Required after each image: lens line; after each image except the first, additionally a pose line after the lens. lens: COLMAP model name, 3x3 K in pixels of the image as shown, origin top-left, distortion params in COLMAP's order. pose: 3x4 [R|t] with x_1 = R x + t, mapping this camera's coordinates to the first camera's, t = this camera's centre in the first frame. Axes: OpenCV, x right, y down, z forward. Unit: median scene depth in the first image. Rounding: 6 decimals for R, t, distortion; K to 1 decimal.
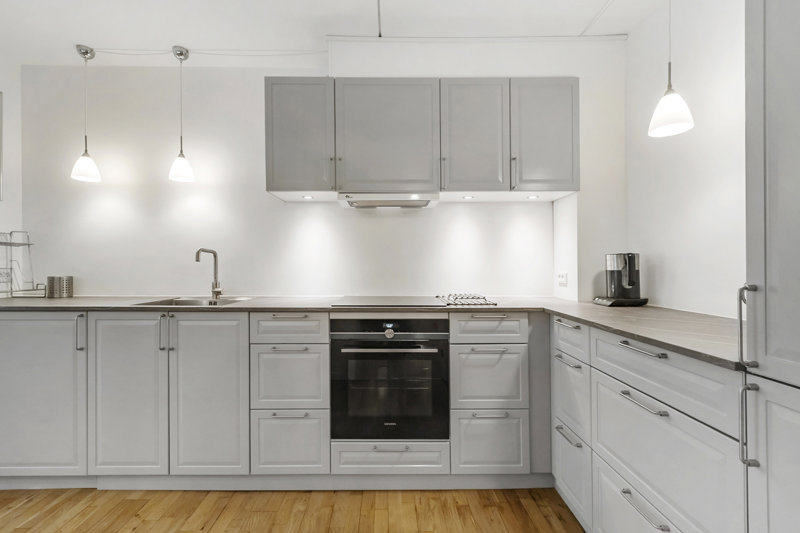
lens RADIAL K [[349.4, 0, 402.9], [0, 349.4, 267.0], [0, 0, 1]] dist [0.005214, -0.001433]
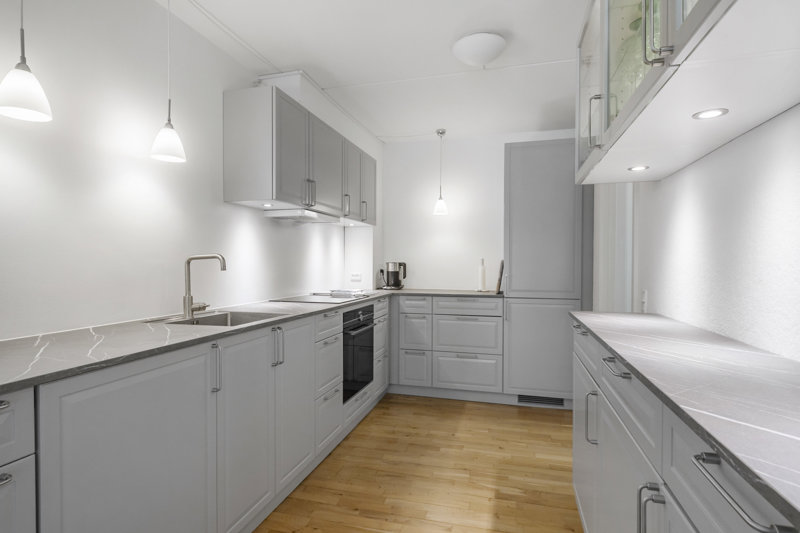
lens RADIAL K [[402.9, 0, 402.3], [0, 402.9, 267.0], [0, 0, 1]] dist [0.000547, -0.000369]
pose [[0.274911, -0.009148, 0.961426, -1.595931], [-0.002758, 0.999943, 0.010304, -0.040725], [-0.961466, -0.005485, 0.274870, 0.364954]]
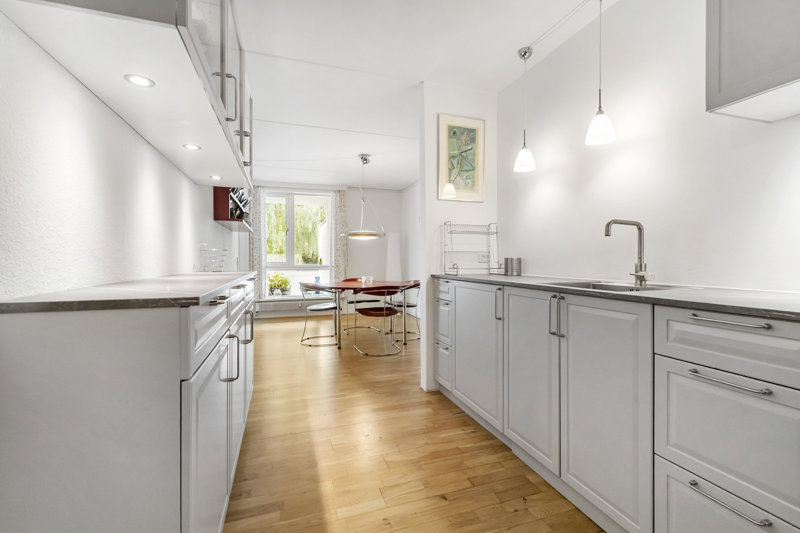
lens RADIAL K [[349.4, 0, 385.1], [0, 349.4, 264.8], [0, 0, 1]] dist [0.005214, -0.001433]
pose [[0.271755, 0.013209, -0.962276, 0.052146], [-0.002862, 0.999912, 0.012917, 0.046476], [0.962362, -0.000756, 0.271769, 0.333286]]
